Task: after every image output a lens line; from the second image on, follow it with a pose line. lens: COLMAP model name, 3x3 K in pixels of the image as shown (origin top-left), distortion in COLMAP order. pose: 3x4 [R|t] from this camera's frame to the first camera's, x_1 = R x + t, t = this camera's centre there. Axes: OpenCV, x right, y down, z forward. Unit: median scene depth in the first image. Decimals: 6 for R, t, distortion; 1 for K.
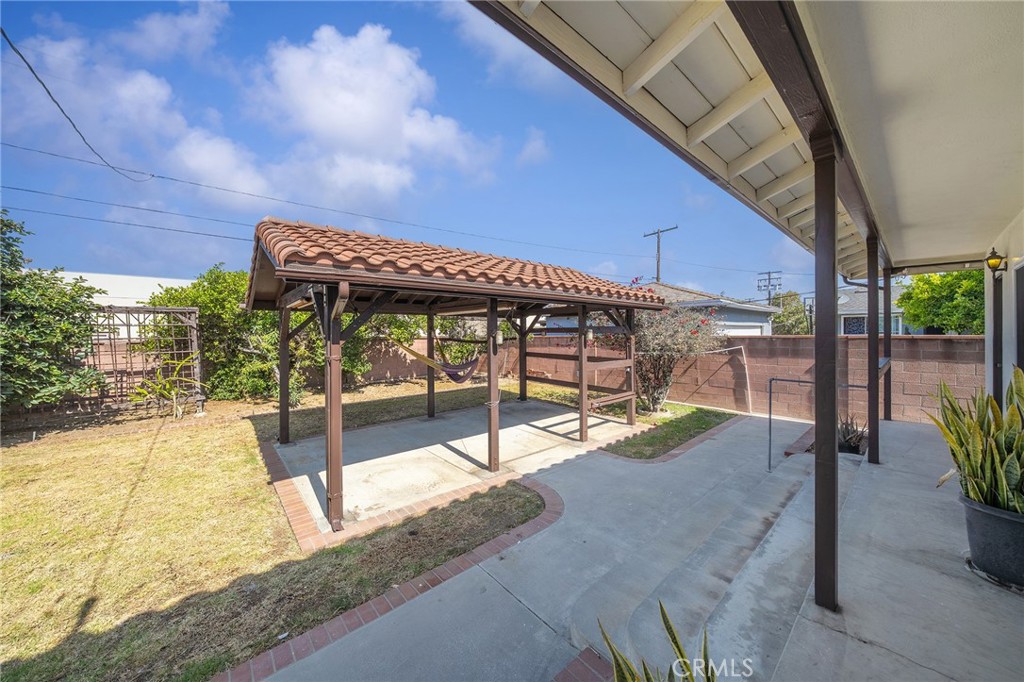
lens RADIAL K [[343.7, 0, 498.6], [0, 343.7, 341.9], [0, 0, 1]] dist [-0.005127, 0.000033]
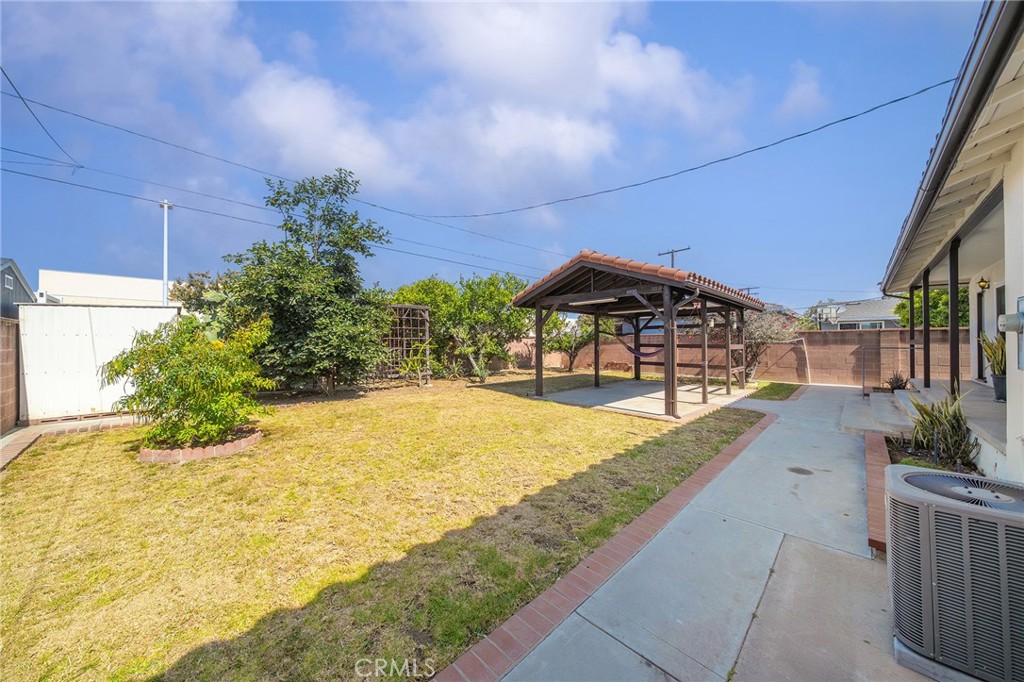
lens RADIAL K [[347.9, 0, 487.5], [0, 347.9, 347.7], [0, 0, 1]] dist [-0.001067, -0.000073]
pose [[0.997526, 0.005555, 0.070086, -0.756578], [-0.004290, 0.999825, -0.018193, 0.089134], [-0.070174, 0.017847, 0.997375, -0.389836]]
